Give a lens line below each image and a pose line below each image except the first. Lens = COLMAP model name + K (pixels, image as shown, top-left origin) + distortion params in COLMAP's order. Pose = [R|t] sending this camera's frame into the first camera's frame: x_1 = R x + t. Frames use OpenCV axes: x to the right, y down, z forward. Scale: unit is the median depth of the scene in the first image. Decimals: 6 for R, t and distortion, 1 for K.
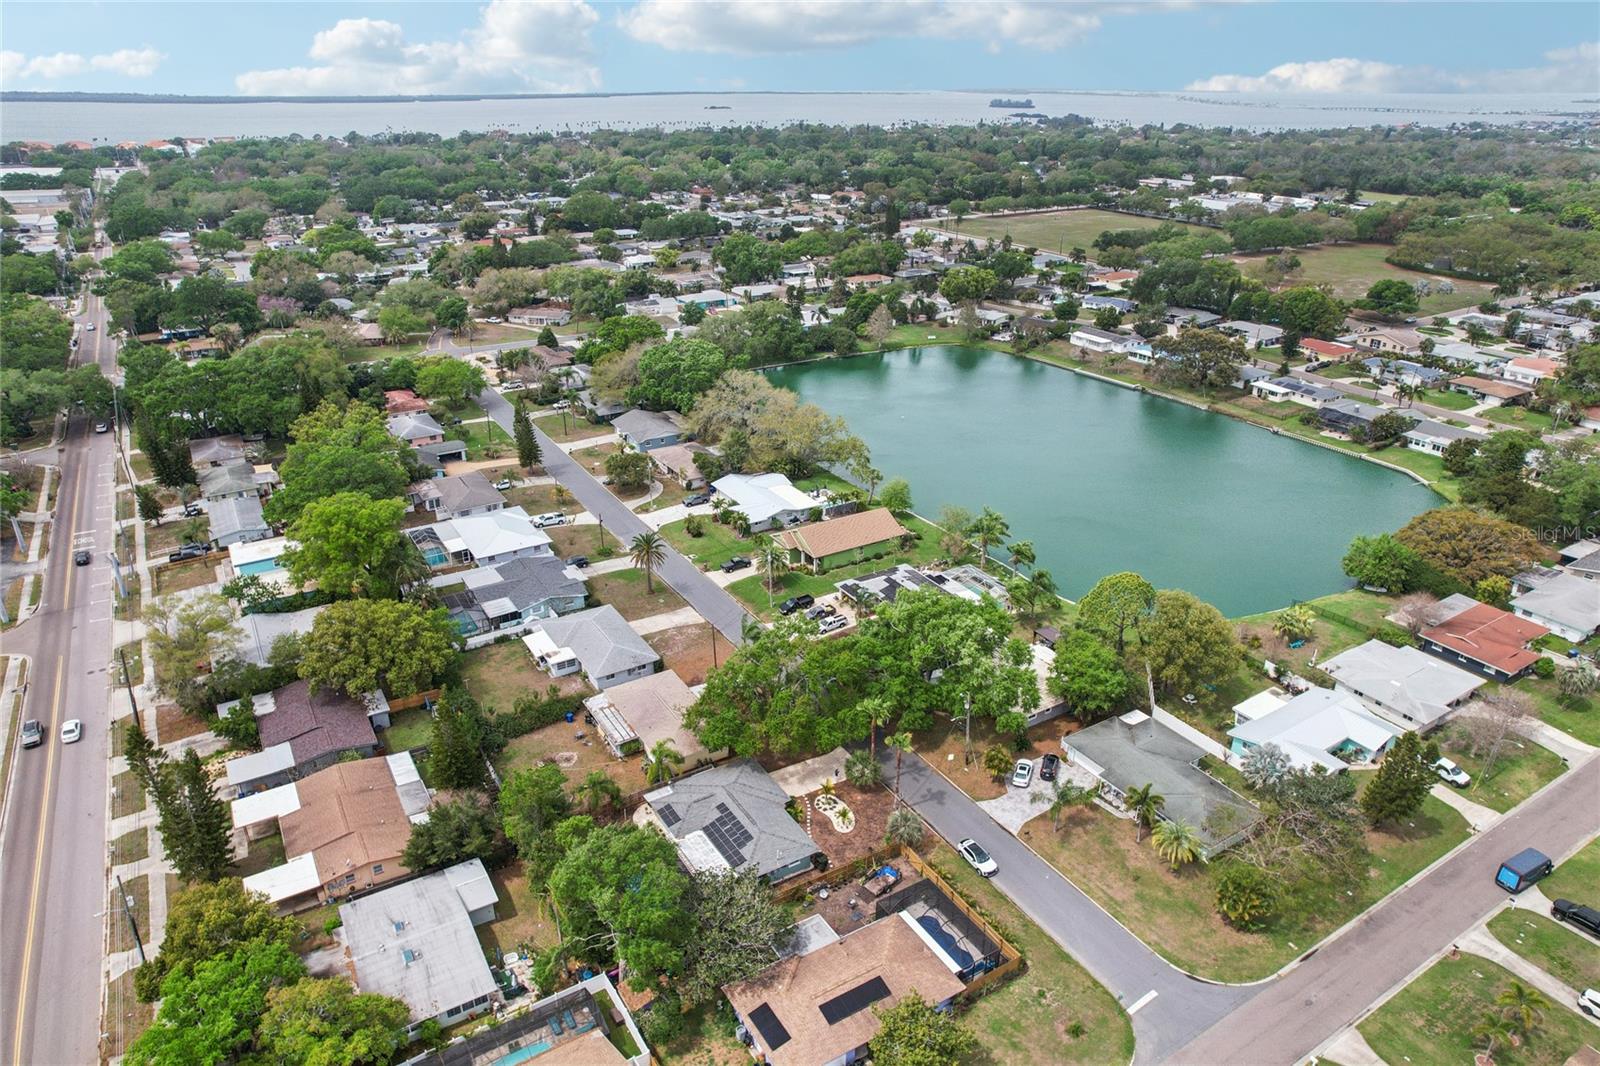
lens RADIAL K [[1011.6, 0, 799.2], [0, 1011.6, 539.0], [0, 0, 1]] dist [-0.078359, 0.062069]
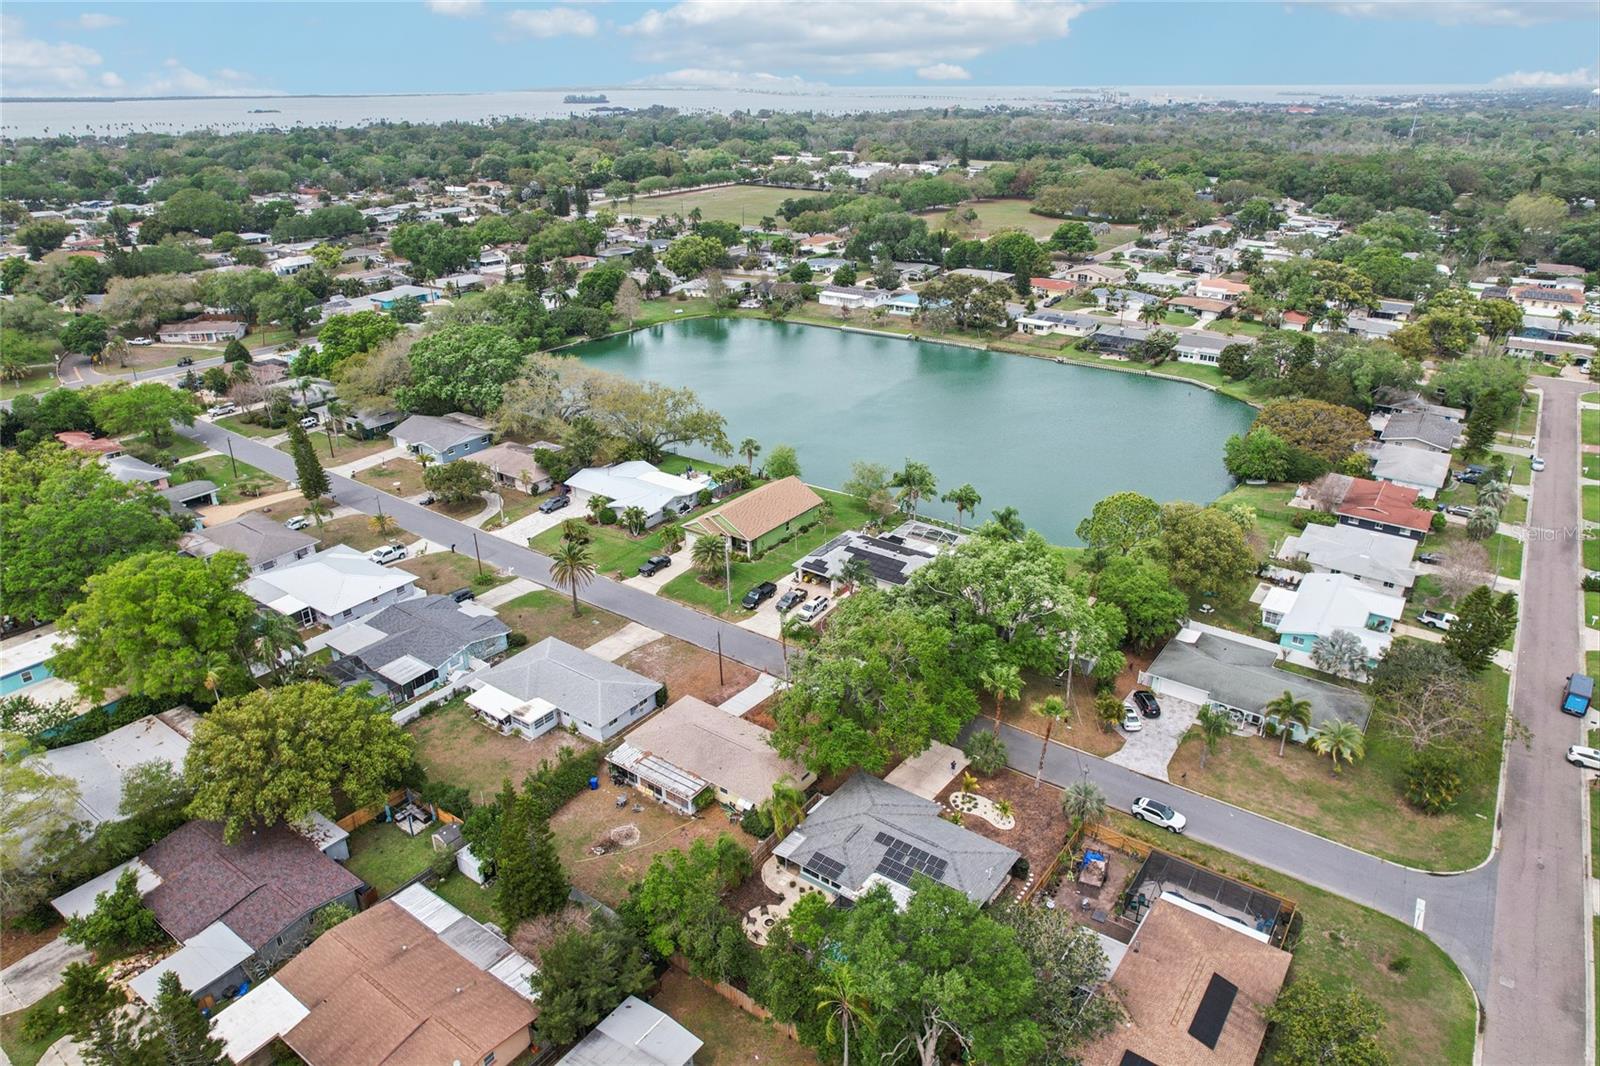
lens RADIAL K [[1026.1, 0, 771.7], [0, 1026.1, 527.8], [0, 0, 1]] dist [-0.081636, 0.073288]
pose [[0.924697, -0.159498, 0.345682, -0.221499], [0.166060, 0.986057, 0.010758, 0.001040], [-0.342578, 0.047456, 0.938290, 0.146415]]
